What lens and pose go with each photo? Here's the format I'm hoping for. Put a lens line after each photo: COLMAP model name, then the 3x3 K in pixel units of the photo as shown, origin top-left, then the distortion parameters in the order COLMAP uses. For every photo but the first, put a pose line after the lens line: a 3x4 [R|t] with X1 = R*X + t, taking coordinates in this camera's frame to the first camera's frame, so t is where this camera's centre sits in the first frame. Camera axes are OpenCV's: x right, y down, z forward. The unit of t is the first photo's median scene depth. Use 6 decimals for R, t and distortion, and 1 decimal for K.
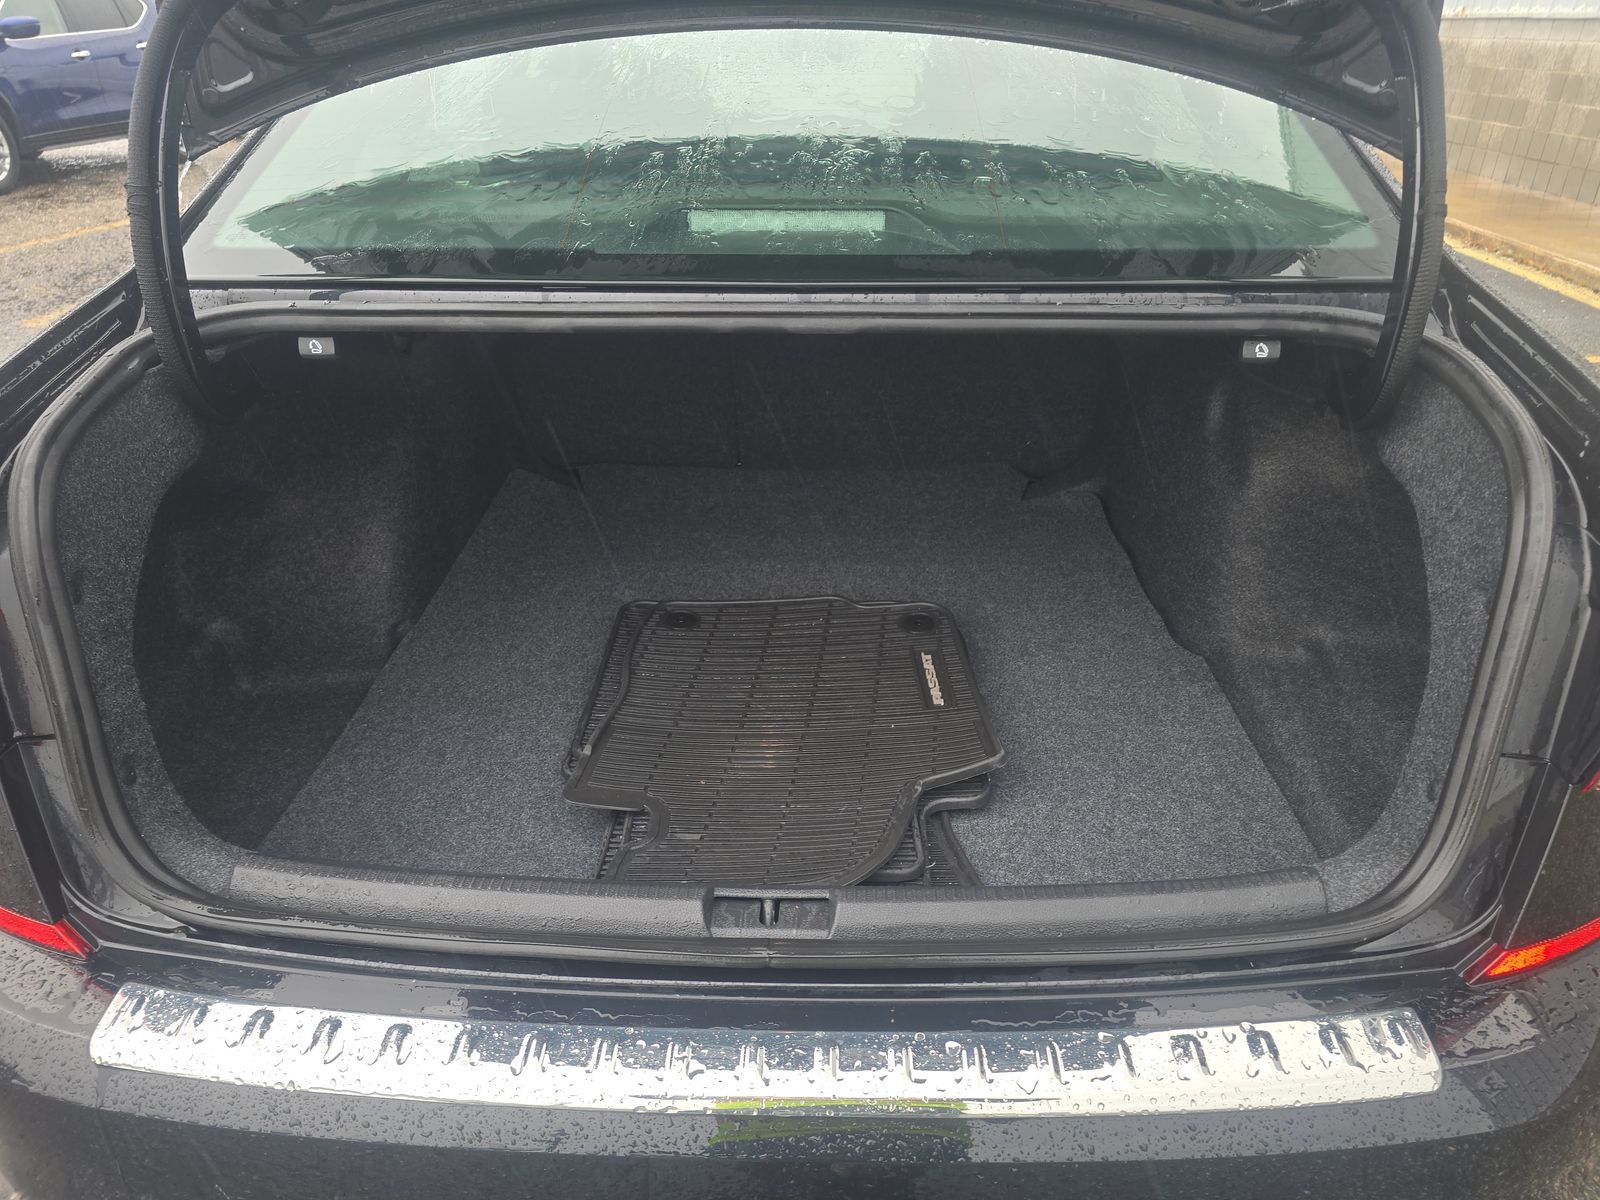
lens RADIAL K [[1031.2, 0, 800.5], [0, 1031.2, 588.2], [0, 0, 1]] dist [0.012082, -0.010118]
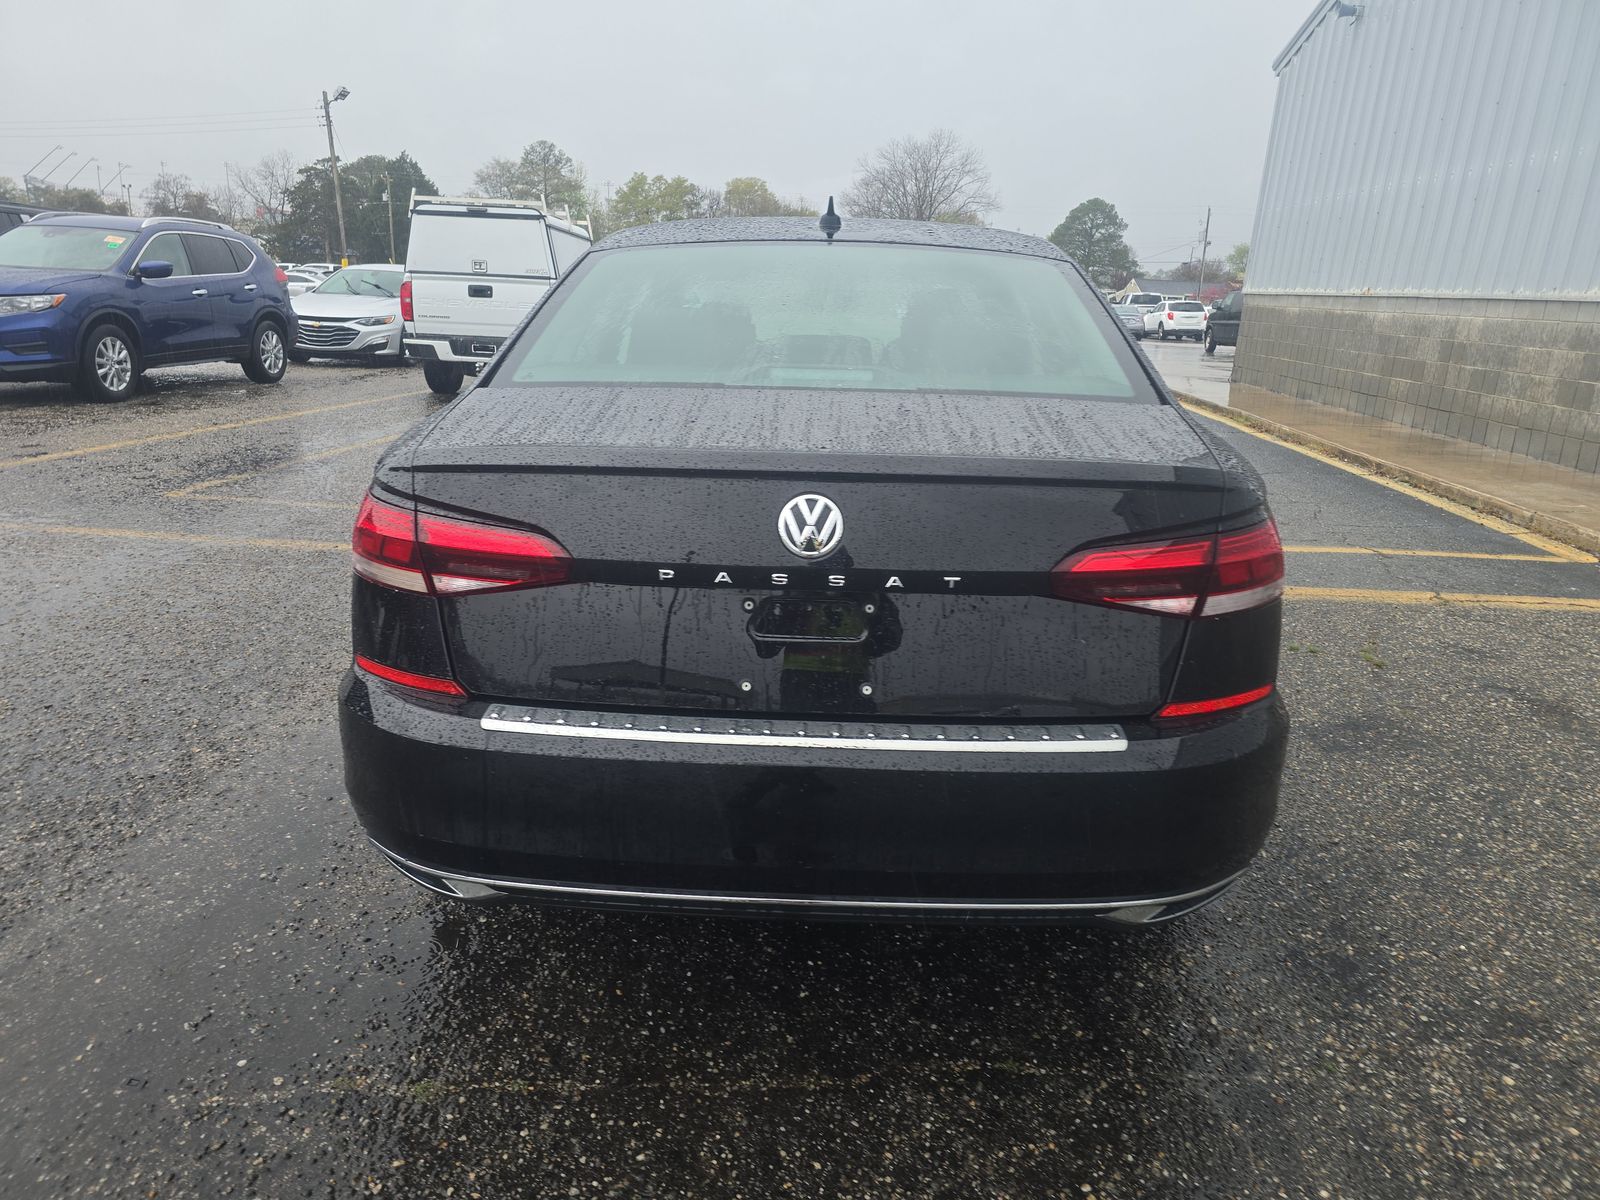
lens RADIAL K [[1031.2, 0, 799.5], [0, 1031.2, 605.7], [0, 0, 1]] dist [0.012082, -0.010118]
pose [[0.999633, 0.027042, 0.001378, -0.005575], [-0.026229, 0.979722, -0.198639, 0.058072], [-0.006721, 0.198530, 0.980072, -0.103376]]
